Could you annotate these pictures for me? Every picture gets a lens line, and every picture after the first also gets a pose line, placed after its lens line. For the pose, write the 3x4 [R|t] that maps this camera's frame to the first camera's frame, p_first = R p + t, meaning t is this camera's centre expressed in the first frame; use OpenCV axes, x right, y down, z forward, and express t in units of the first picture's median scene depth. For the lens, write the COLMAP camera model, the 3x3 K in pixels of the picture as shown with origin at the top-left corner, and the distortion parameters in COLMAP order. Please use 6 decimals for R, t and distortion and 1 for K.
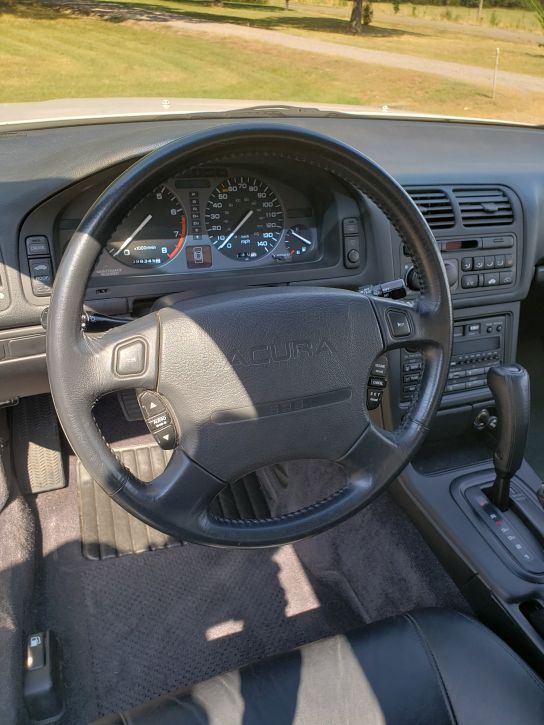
lens RADIAL K [[555.6, 0, 293.4], [0, 555.6, 363.2], [0, 0, 1]] dist [-0.049934, 0.070639]
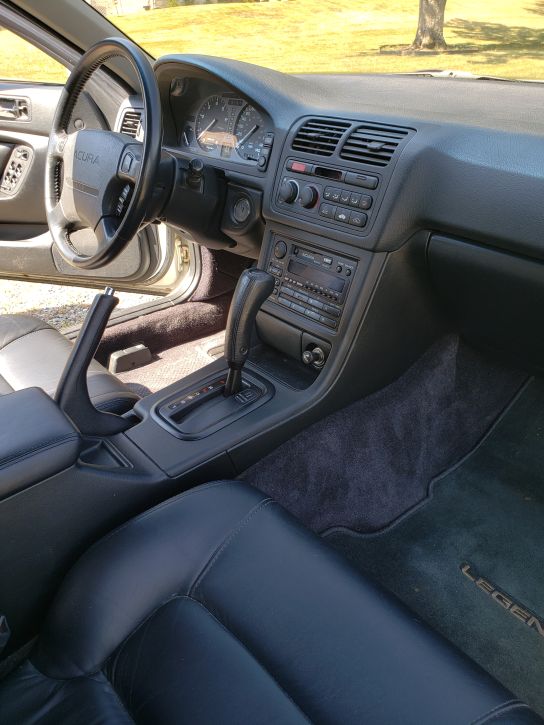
lens RADIAL K [[555.6, 0, 293.4], [0, 555.6, 363.2], [0, 0, 1]] dist [-0.049934, 0.070639]
pose [[0.368143, 0.413965, -0.832528, 1.243641], [-0.458447, 0.859818, 0.224810, -0.103461], [0.808886, 0.298908, 0.506317, 0.496026]]
